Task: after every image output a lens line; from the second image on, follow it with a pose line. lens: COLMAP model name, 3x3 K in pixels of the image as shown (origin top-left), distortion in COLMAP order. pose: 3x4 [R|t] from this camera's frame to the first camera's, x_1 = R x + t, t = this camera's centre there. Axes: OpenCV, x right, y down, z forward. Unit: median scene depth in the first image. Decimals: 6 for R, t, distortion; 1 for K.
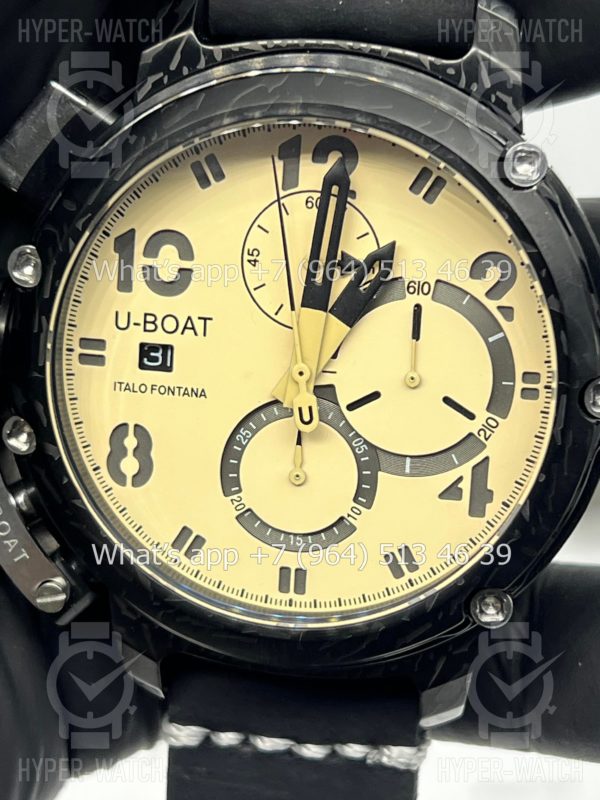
lens RADIAL K [[1962.0, 0, 300.0], [0, 1962.0, 400.0], [0, 0, 1]] dist [0.333143, -0.826263]
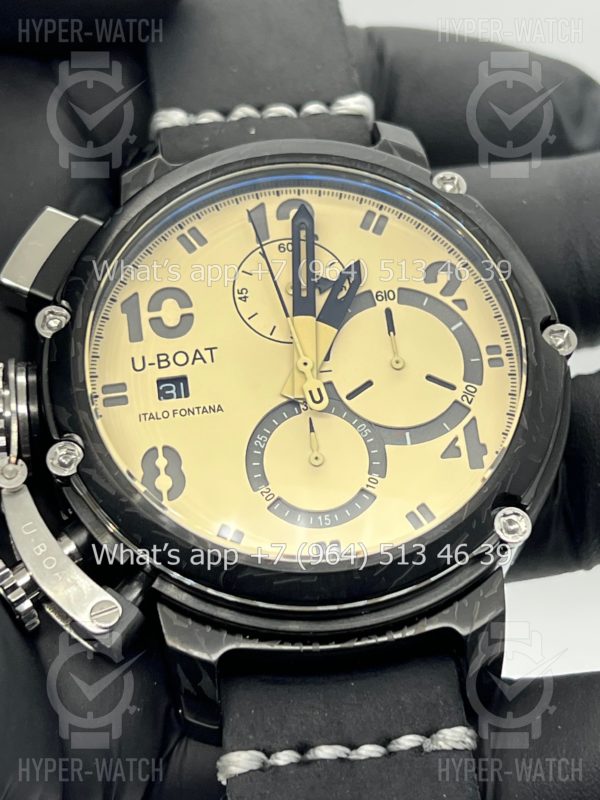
lens RADIAL K [[1962.0, 0, 300.0], [0, 1962.0, 400.0], [0, 0, 1]] dist [0.333143, -0.826263]
pose [[0.968009, -0.103143, 0.228738, -0.265372], [0.209593, 0.833565, -0.511116, 0.586196], [-0.137950, 0.542707, 0.828516, 0.052880]]
